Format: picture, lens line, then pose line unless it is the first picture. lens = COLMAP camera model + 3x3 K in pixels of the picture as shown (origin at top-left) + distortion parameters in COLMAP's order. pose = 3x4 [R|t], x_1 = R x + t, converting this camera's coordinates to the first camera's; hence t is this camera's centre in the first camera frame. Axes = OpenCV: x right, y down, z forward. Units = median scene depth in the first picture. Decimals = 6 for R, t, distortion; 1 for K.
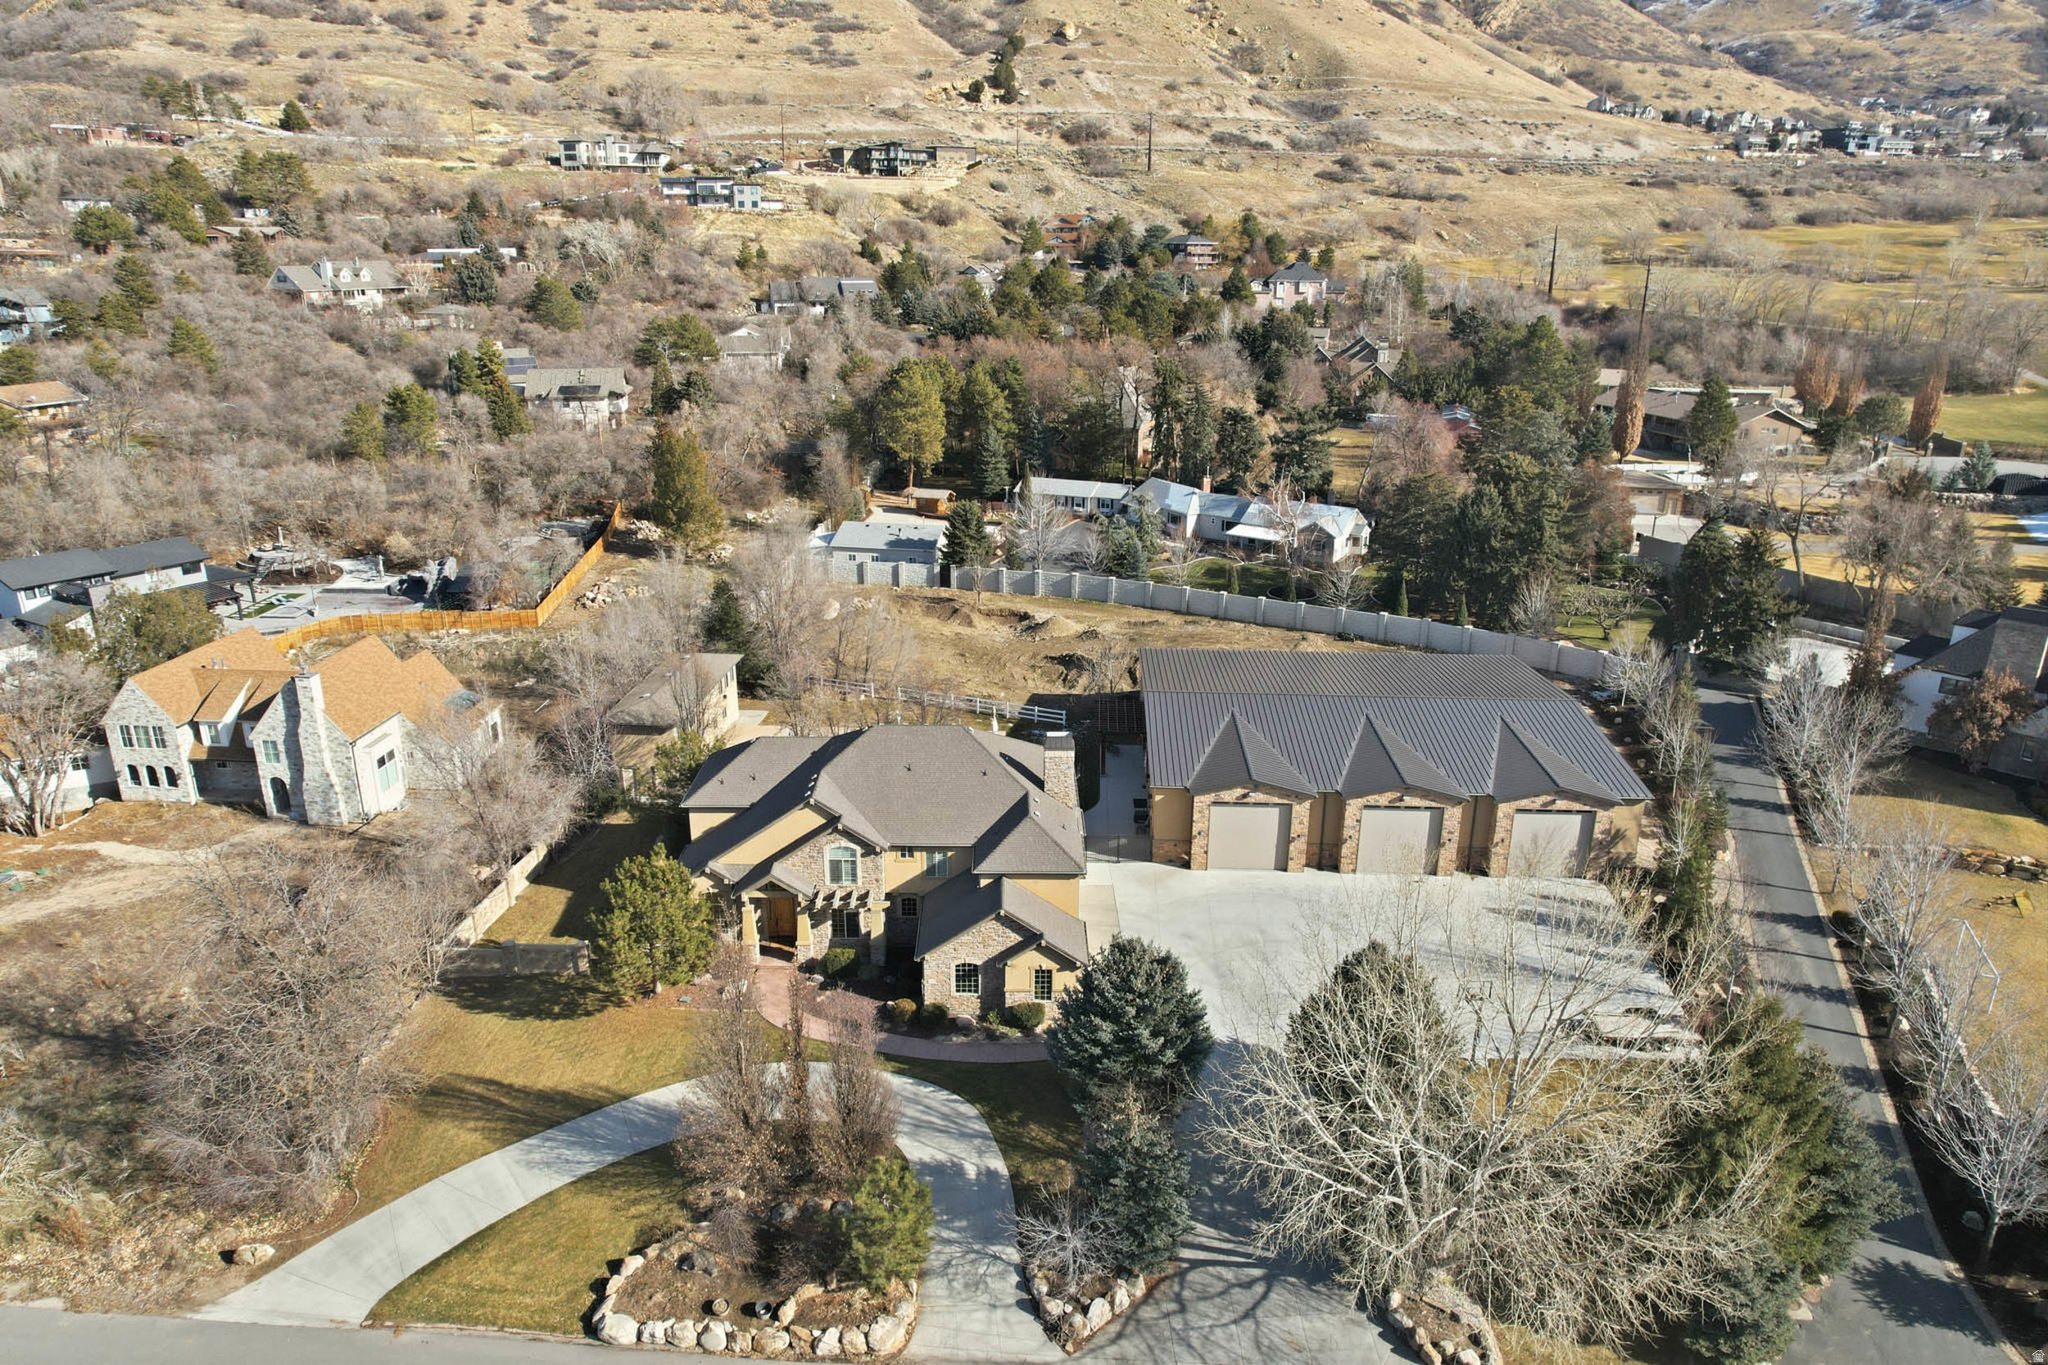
lens RADIAL K [[1318.4, 0, 1020.4], [0, 1318.4, 679.4], [0, 0, 1]] dist [-0.091566, 0.085721]
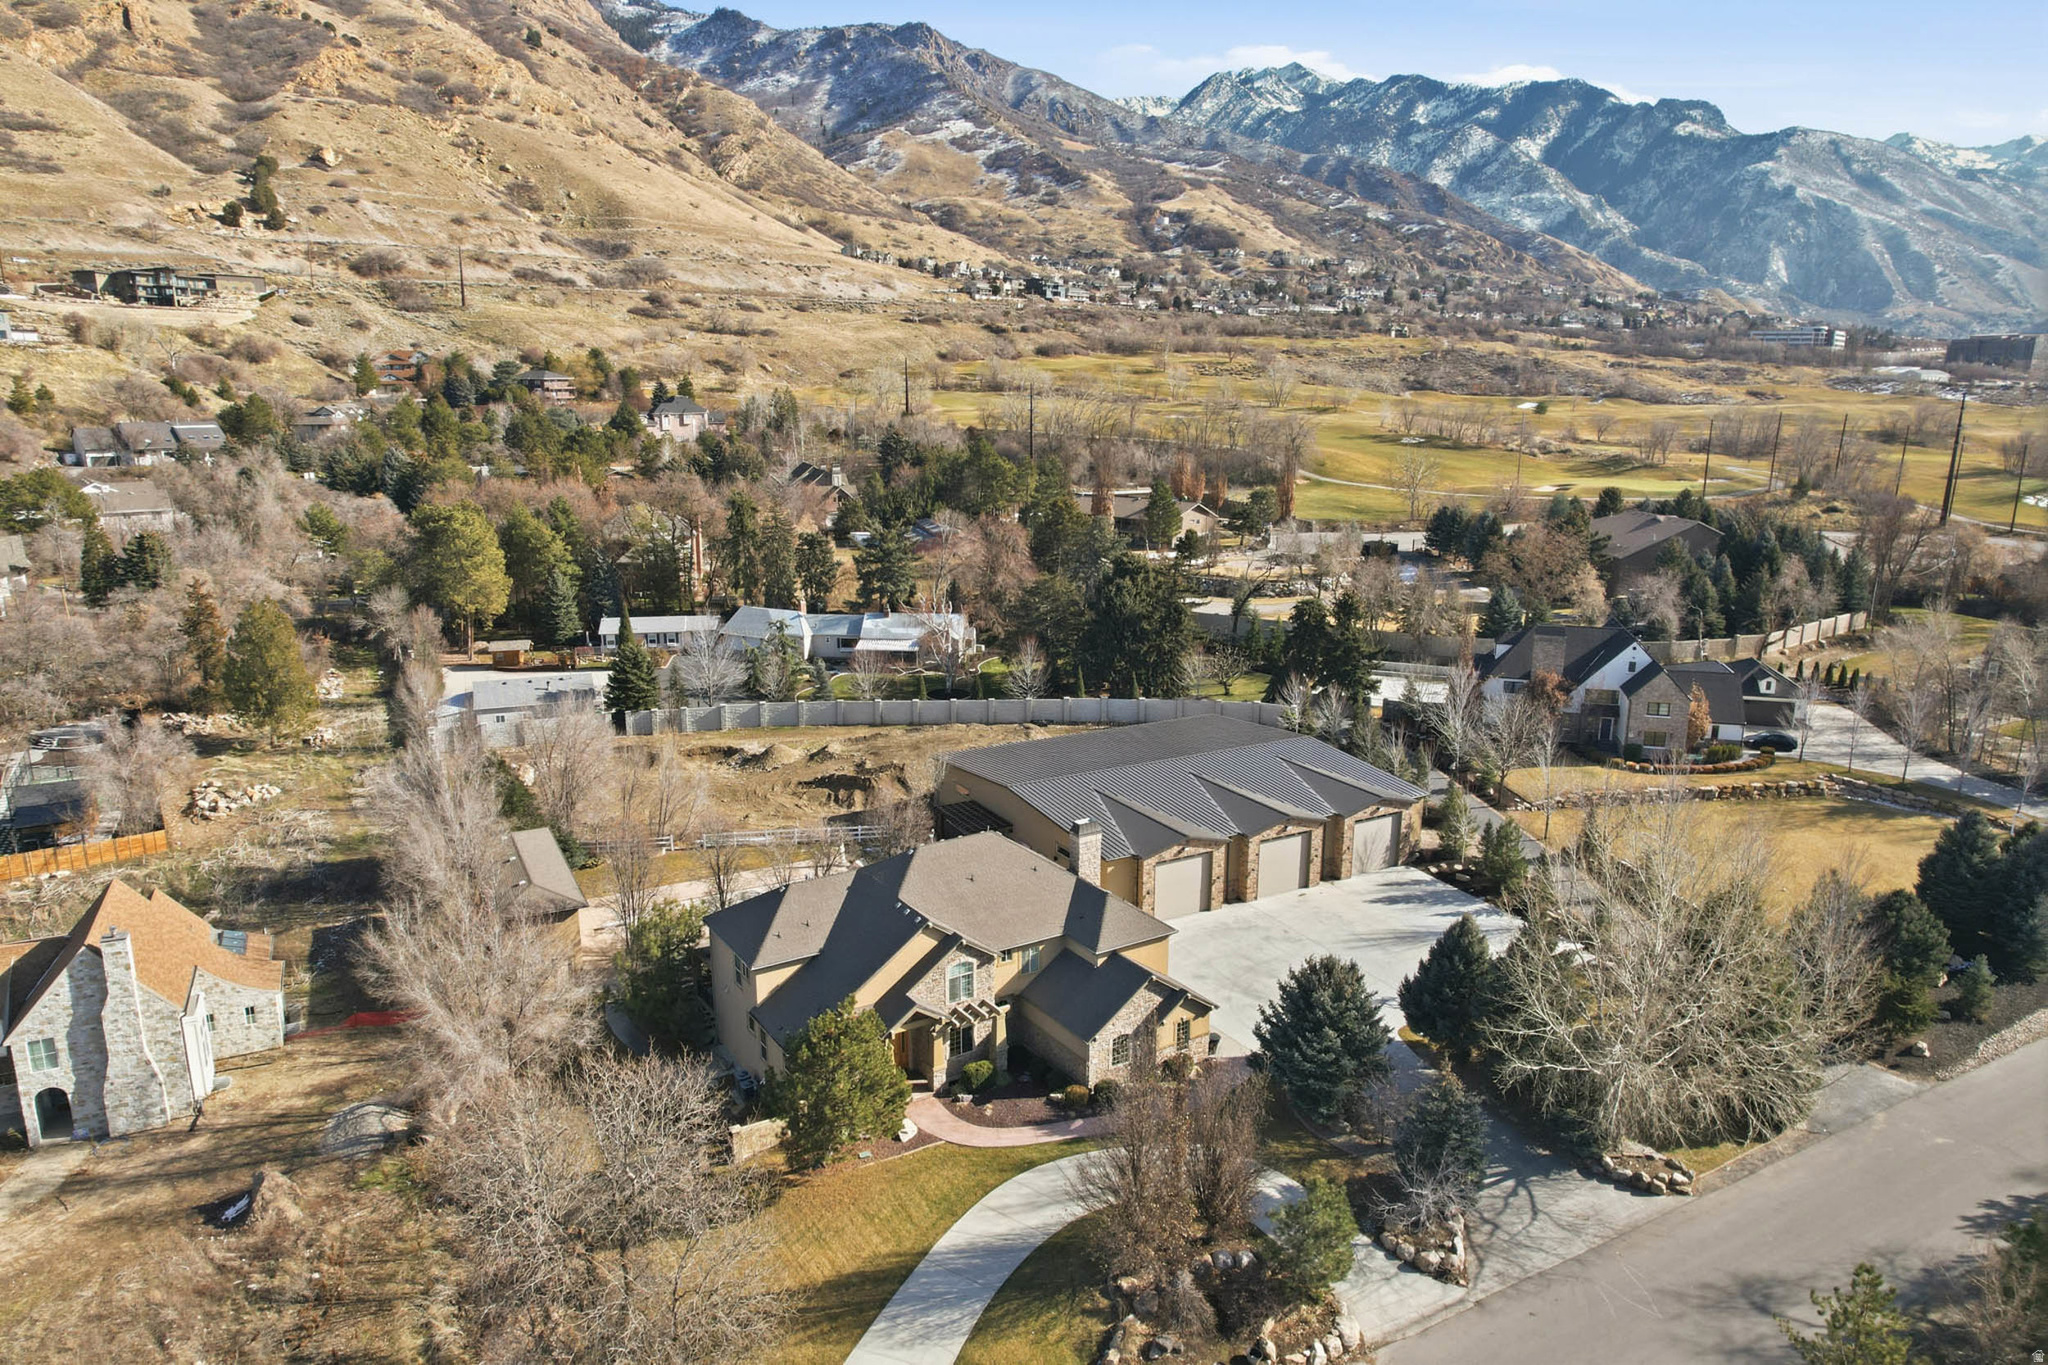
lens RADIAL K [[1314.6, 0, 1020.8], [0, 1314.6, 681.2], [0, 0, 1]] dist [-0.082797, 0.076159]
pose [[0.847256, -0.121776, 0.517038, -0.116735], [0.169038, 0.984577, -0.045103, -0.006761], [-0.503571, 0.125613, 0.854773, 0.015212]]
